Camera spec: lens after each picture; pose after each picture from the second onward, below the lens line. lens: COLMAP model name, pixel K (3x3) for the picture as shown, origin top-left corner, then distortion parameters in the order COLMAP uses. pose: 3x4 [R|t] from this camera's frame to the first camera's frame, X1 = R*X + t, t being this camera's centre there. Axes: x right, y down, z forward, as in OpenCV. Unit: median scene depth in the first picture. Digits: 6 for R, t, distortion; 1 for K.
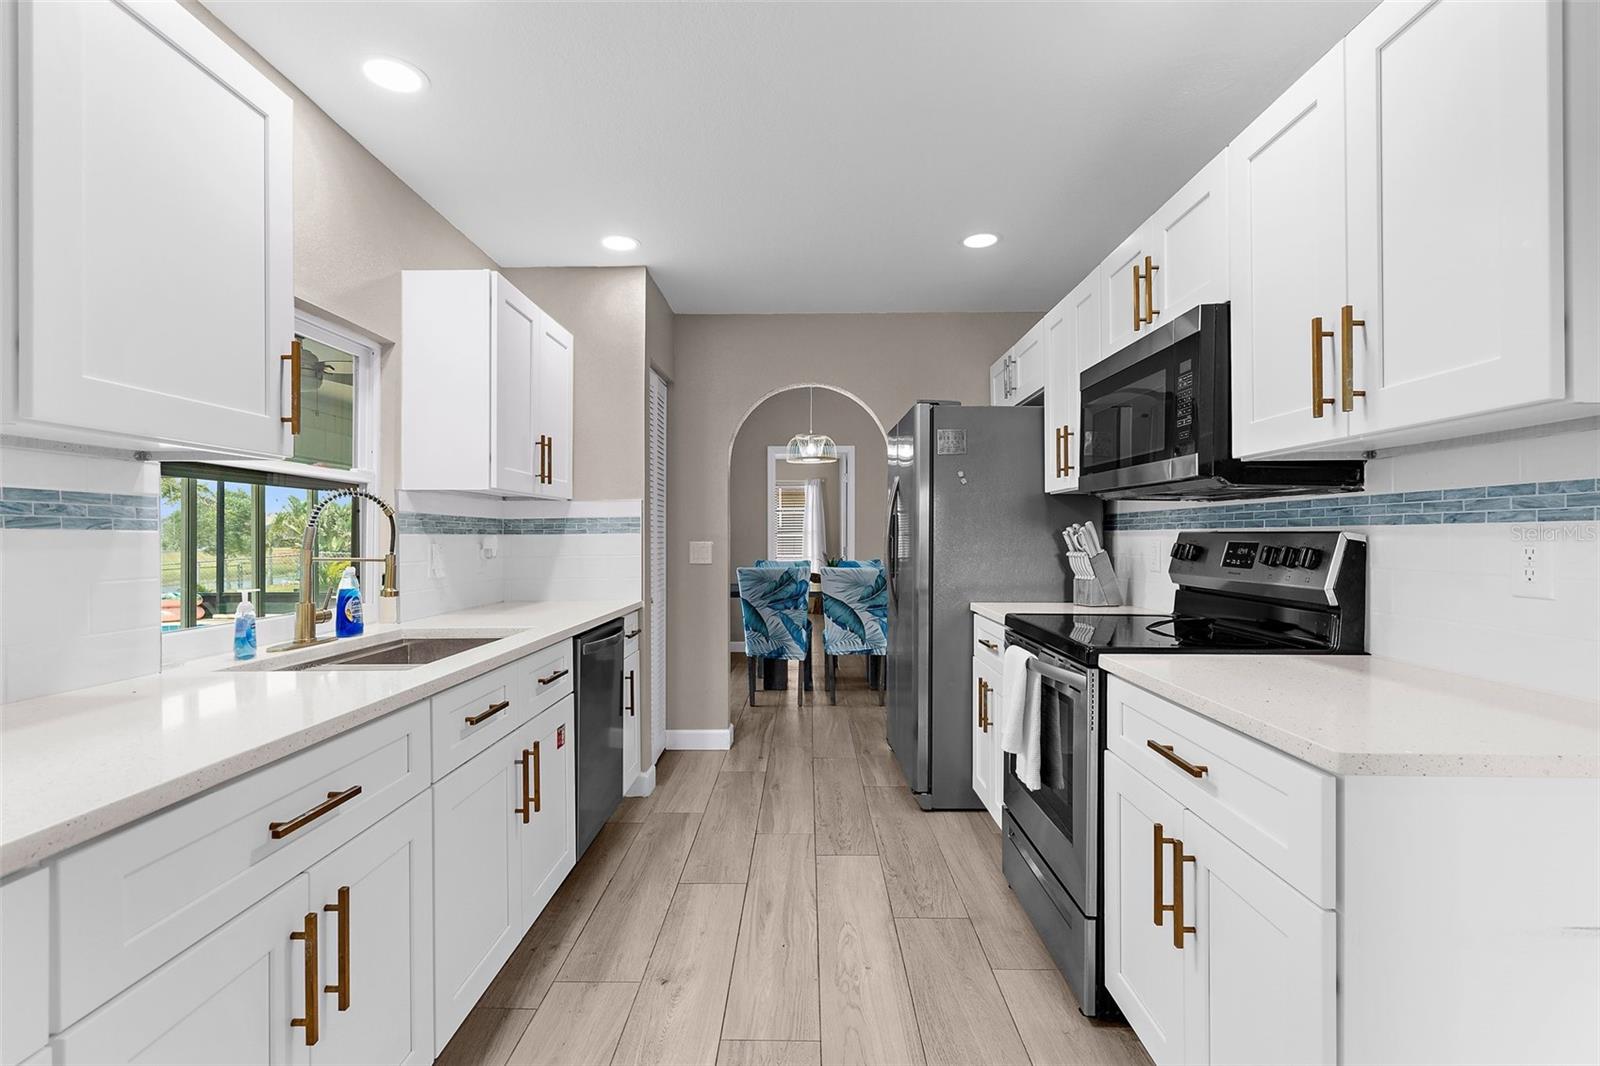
lens RADIAL K [[732.3, 0, 805.2], [0, 732.3, 538.2], [0, 0, 1]] dist [-0.006168, 0.003610]
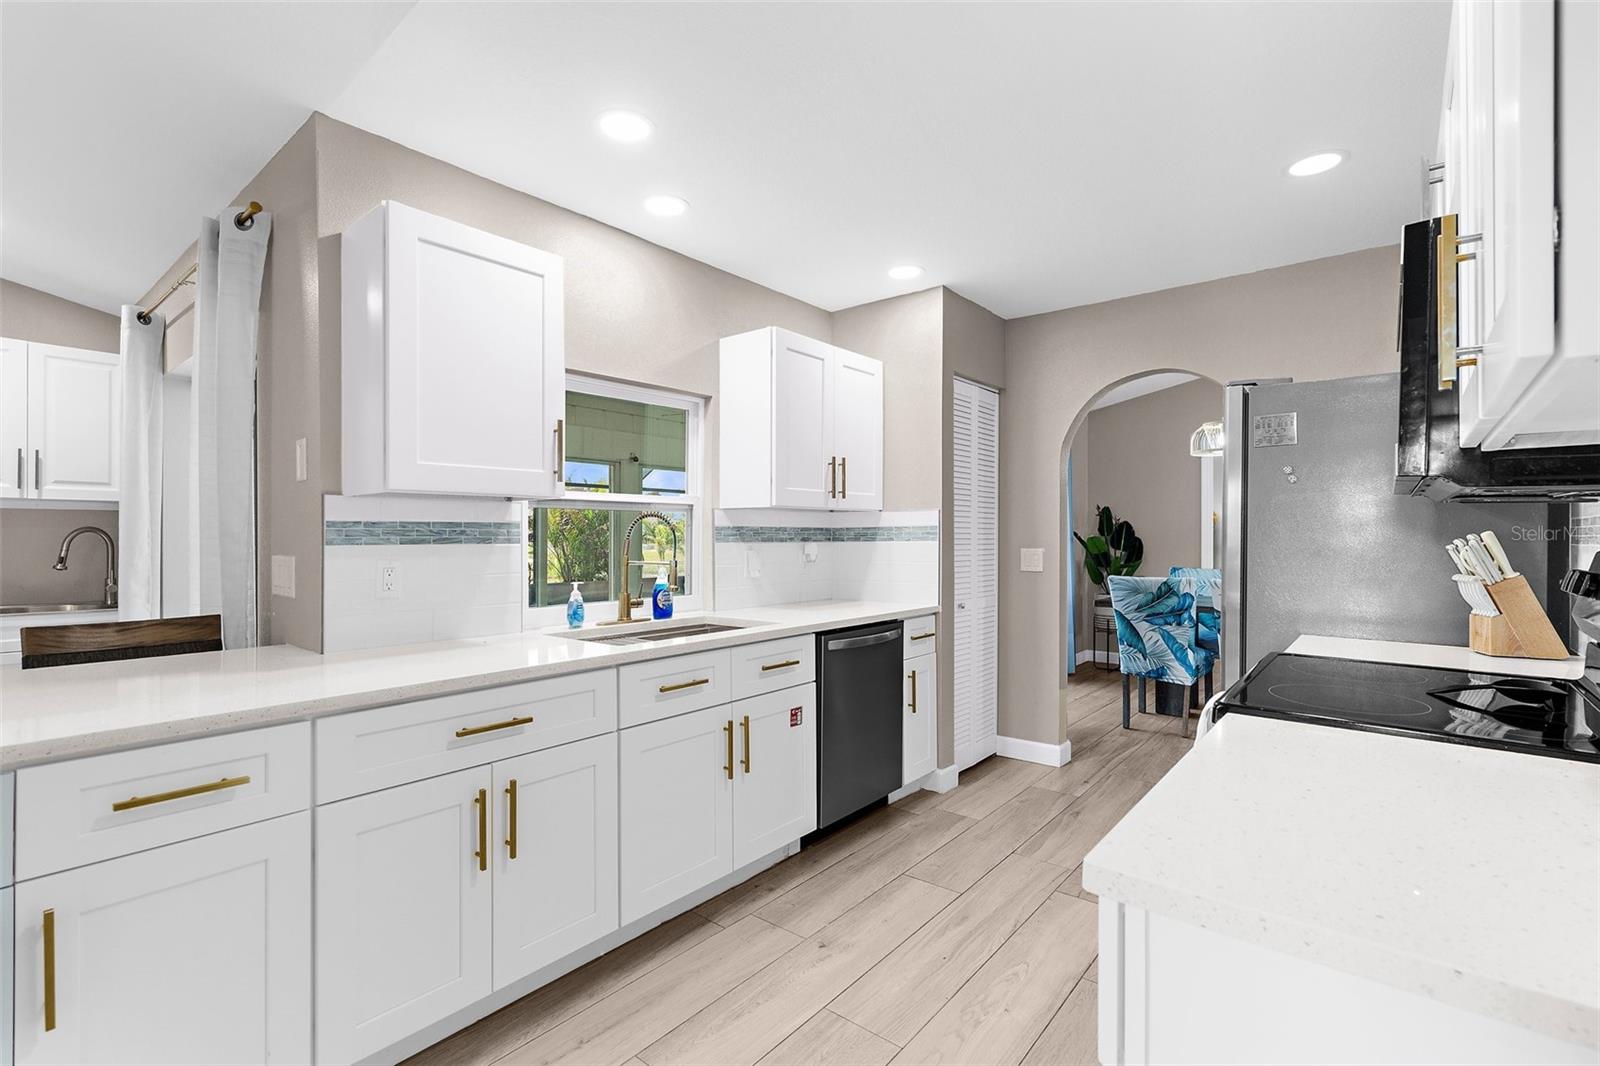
lens RADIAL K [[732.3, 0, 805.1], [0, 732.3, 538.9], [0, 0, 1]] dist [-0.006168, 0.003610]
pose [[0.781708, 0.006021, -0.623616, 0.385108], [-0.003662, 0.999980, 0.005064, -0.020270], [0.623634, -0.001675, 0.781715, 0.082903]]
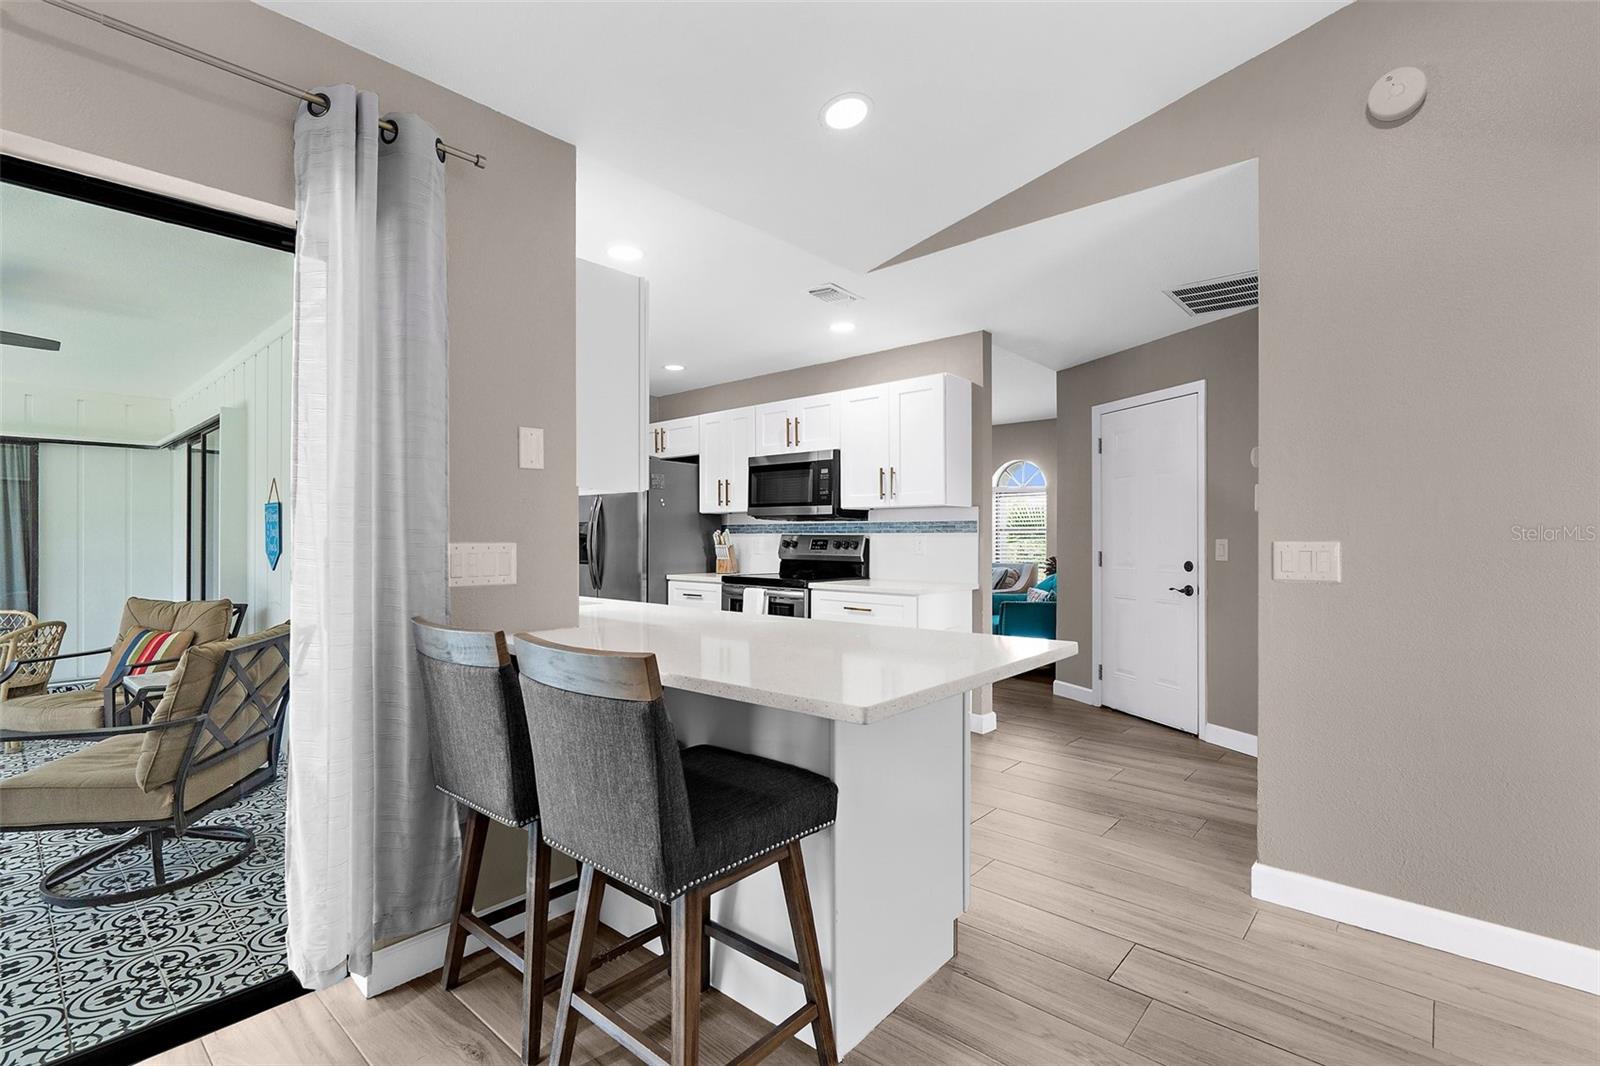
lens RADIAL K [[732.3, 0, 792.1], [0, 732.3, 537.9], [0, 0, 1]] dist [-0.006168, 0.003610]
pose [[0.653349, 0.000403, 0.757056, -1.159976], [-0.000839, 1.000000, 0.000192, 0.000915], [-0.757056, -0.000761, 0.653350, -0.464824]]
